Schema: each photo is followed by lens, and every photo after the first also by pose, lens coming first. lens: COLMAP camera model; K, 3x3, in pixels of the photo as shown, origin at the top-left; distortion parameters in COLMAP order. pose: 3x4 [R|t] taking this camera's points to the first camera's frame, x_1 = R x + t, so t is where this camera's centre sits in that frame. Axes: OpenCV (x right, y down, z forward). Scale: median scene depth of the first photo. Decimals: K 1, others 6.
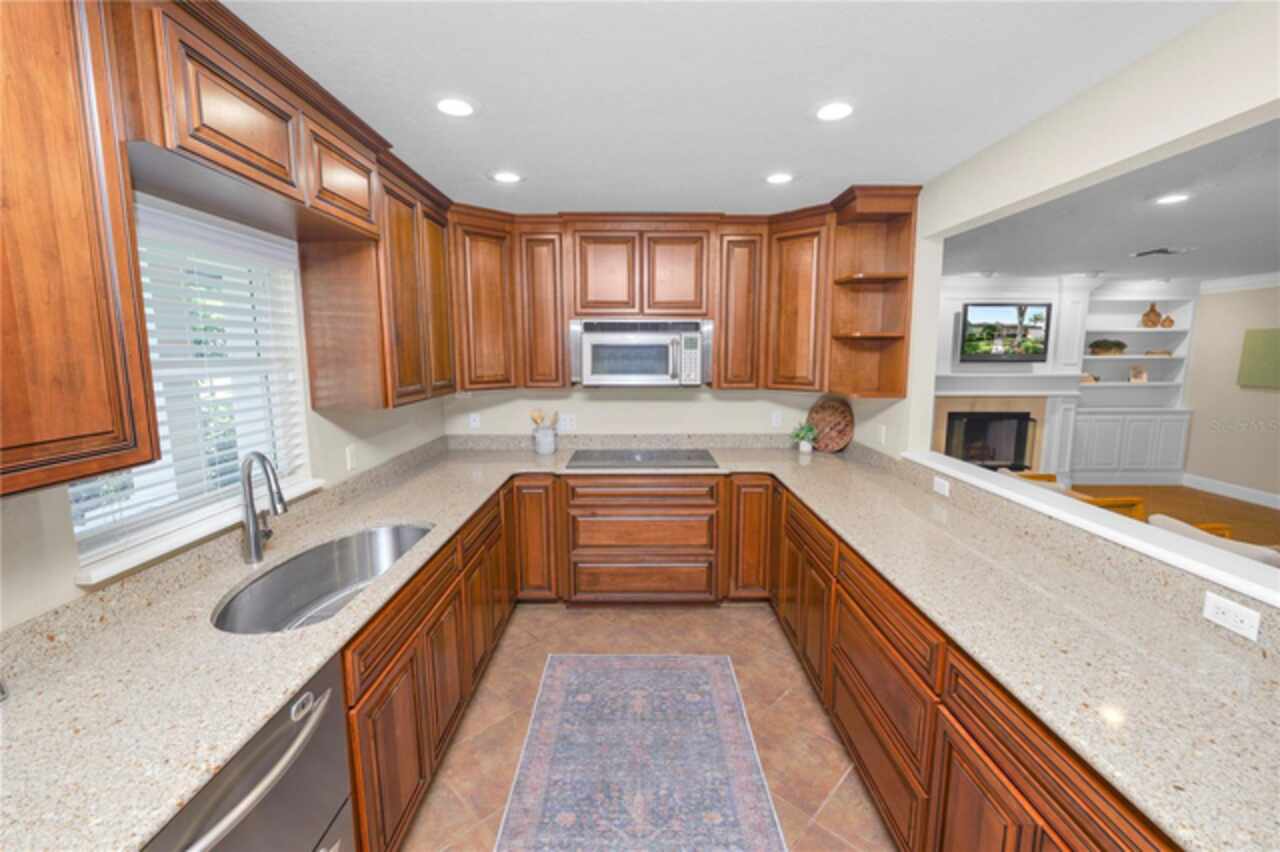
lens RADIAL K [[524.8, 0, 640.1], [0, 524.8, 422.0], [0, 0, 1]] dist [-0.011280, 0.000383]
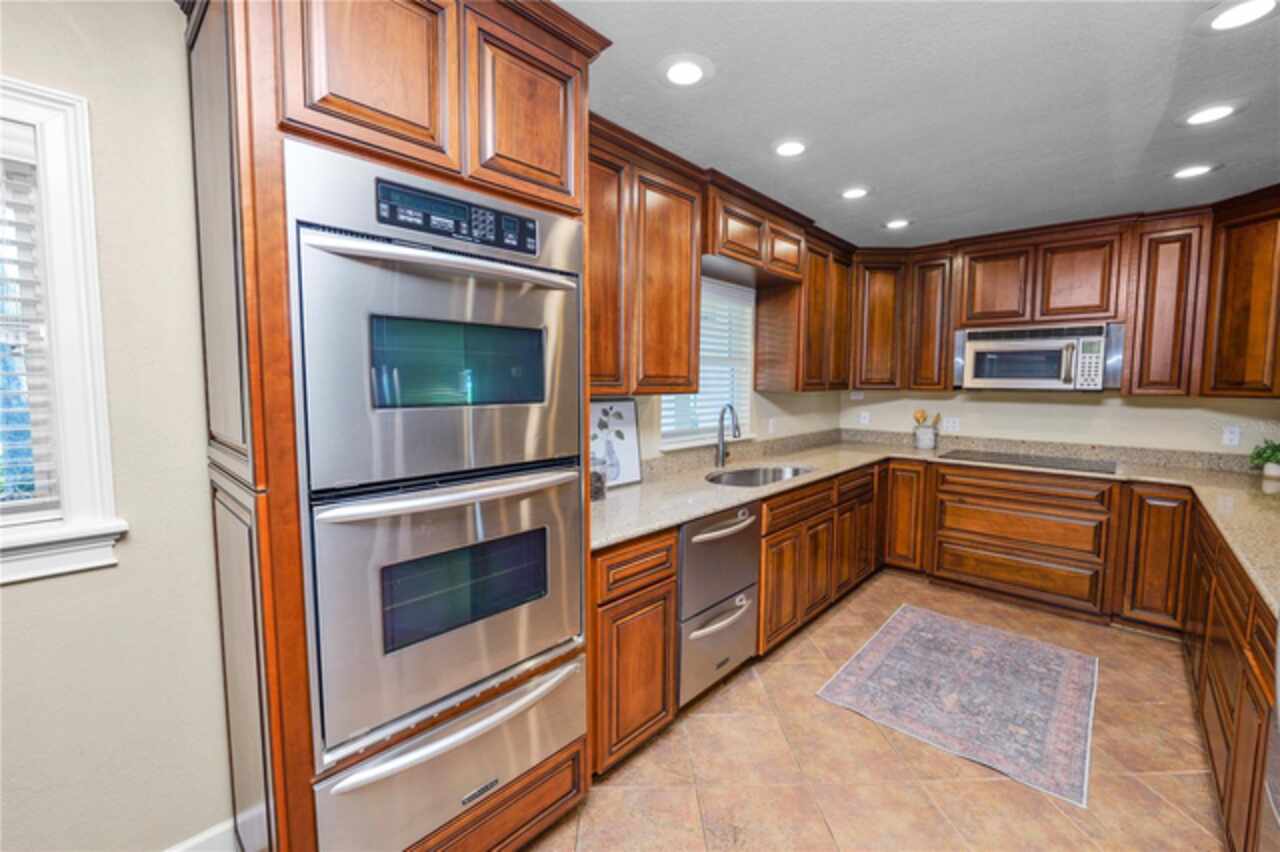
lens RADIAL K [[524.8, 0, 640.1], [0, 524.8, 422.0], [0, 0, 1]] dist [-0.011280, 0.000383]
pose [[0.731408, 0.058517, -0.679425, 0.155581], [-0.097072, 0.995100, -0.018793, 0.094507], [0.674996, 0.079698, 0.733505, -0.292939]]
